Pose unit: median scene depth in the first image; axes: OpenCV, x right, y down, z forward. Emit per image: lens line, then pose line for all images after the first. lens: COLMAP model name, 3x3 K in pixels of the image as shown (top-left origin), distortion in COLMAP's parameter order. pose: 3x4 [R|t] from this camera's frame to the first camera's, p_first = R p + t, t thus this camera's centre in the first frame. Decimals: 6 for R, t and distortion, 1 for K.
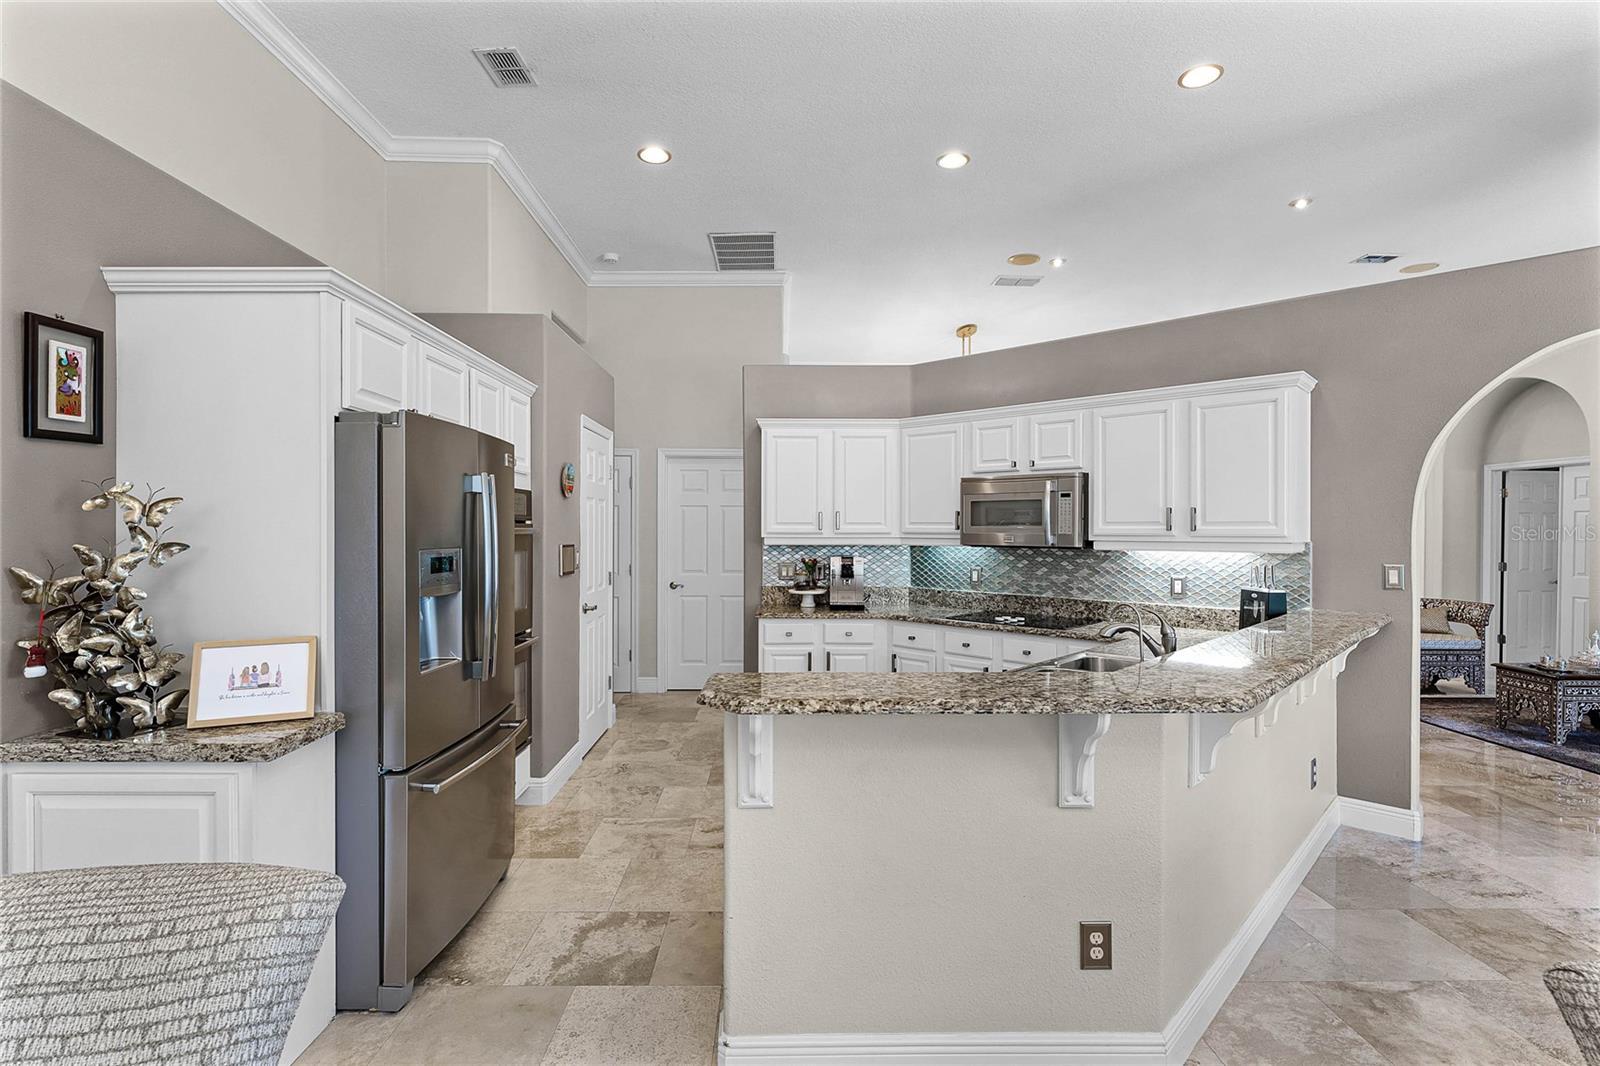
lens RADIAL K [[764.6, 0, 800.0], [0, 764.6, 533.0], [0, 0, 1]] dist [0.003013, 0.000747]
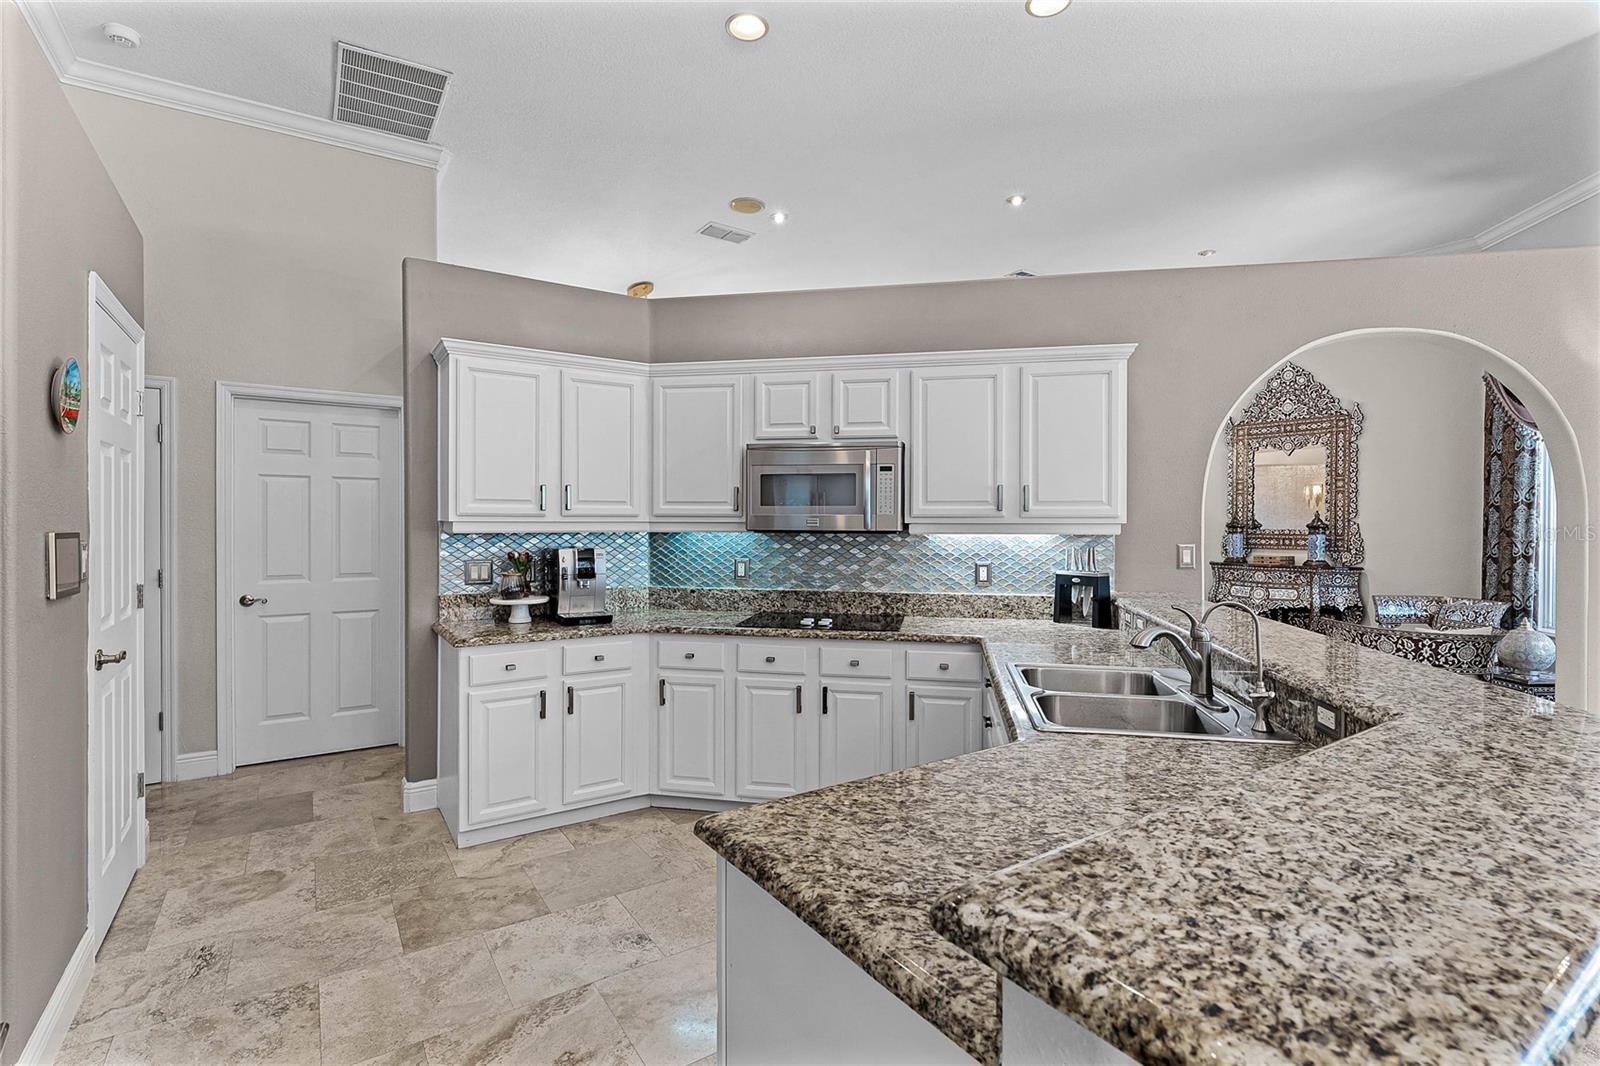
lens RADIAL K [[741.4, 0, 798.3], [0, 741.4, 527.3], [0, 0, 1]] dist [-0.002477, -0.000119]
pose [[0.846605, -0.004318, 0.532204, -0.139177], [0.002839, 0.999990, 0.003597, 0.009539], [-0.532214, -0.001534, 0.846609, 0.316603]]
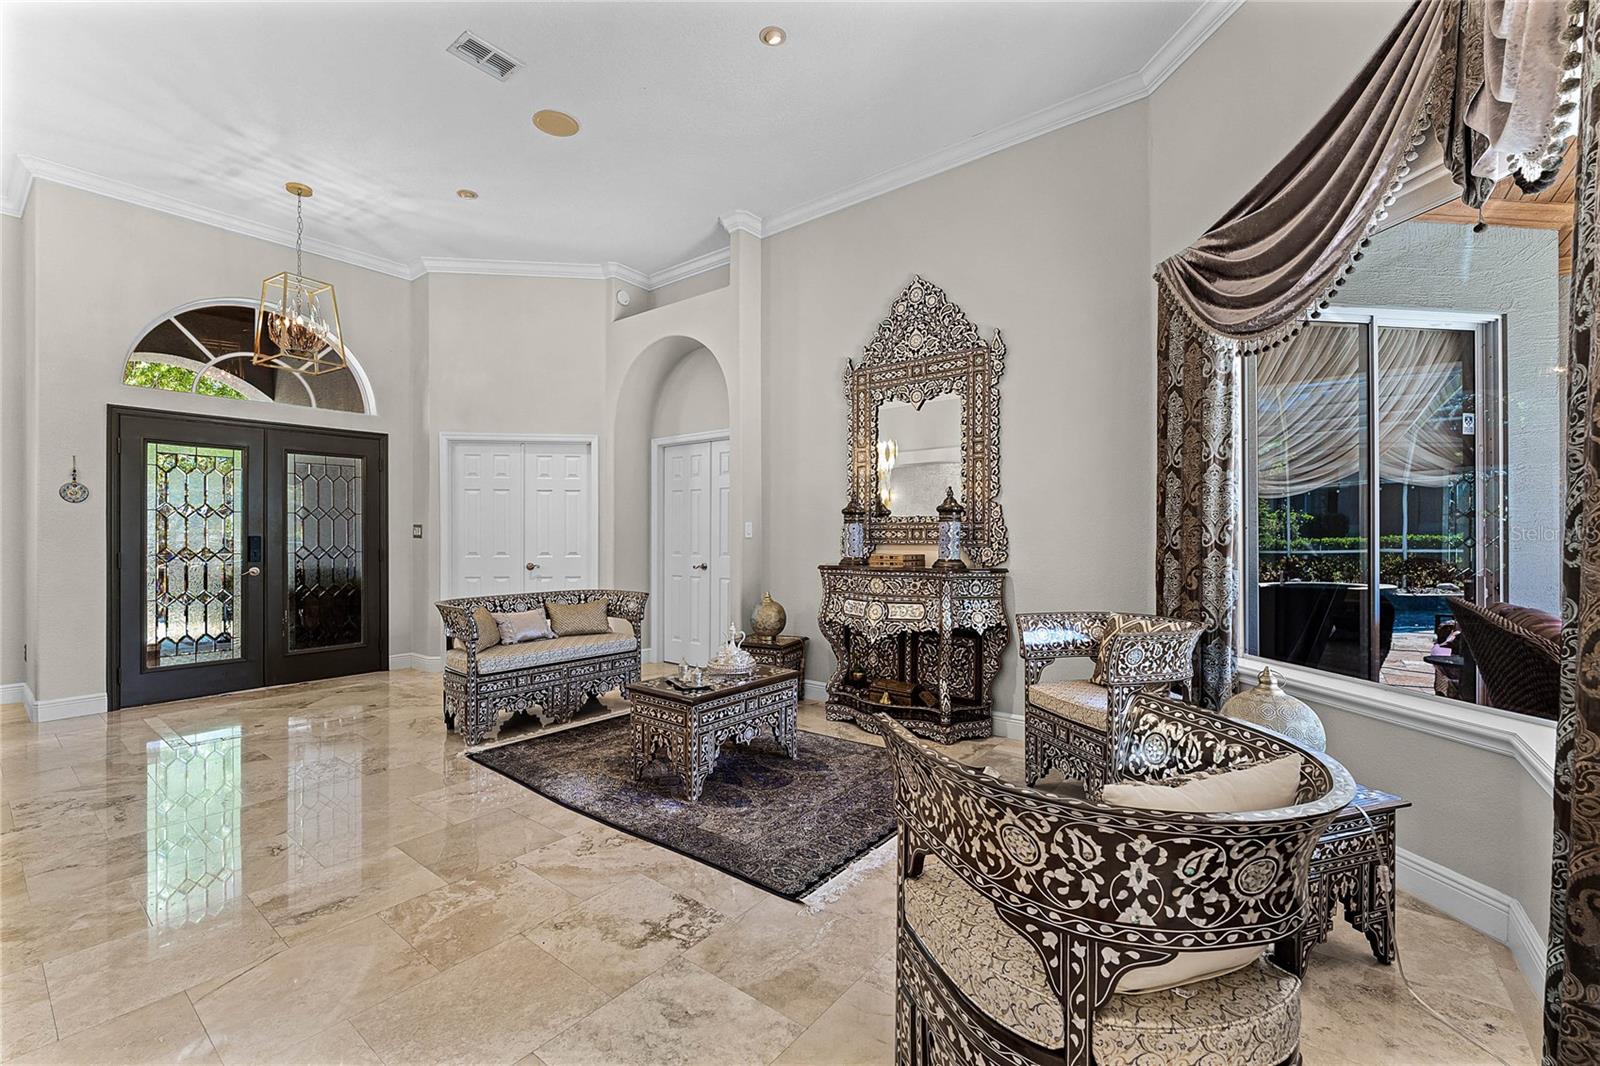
lens RADIAL K [[673.5, 0, 800.0], [0, 673.5, 533.0], [0, 0, 1]] dist [-0.000706, -0.000001]
pose [[0.630883, -0.003620, 0.775870, 0.609858], [0.008540, 0.999961, -0.002279, 0.044402], [-0.775831, 0.008064, 0.630889, 0.572464]]
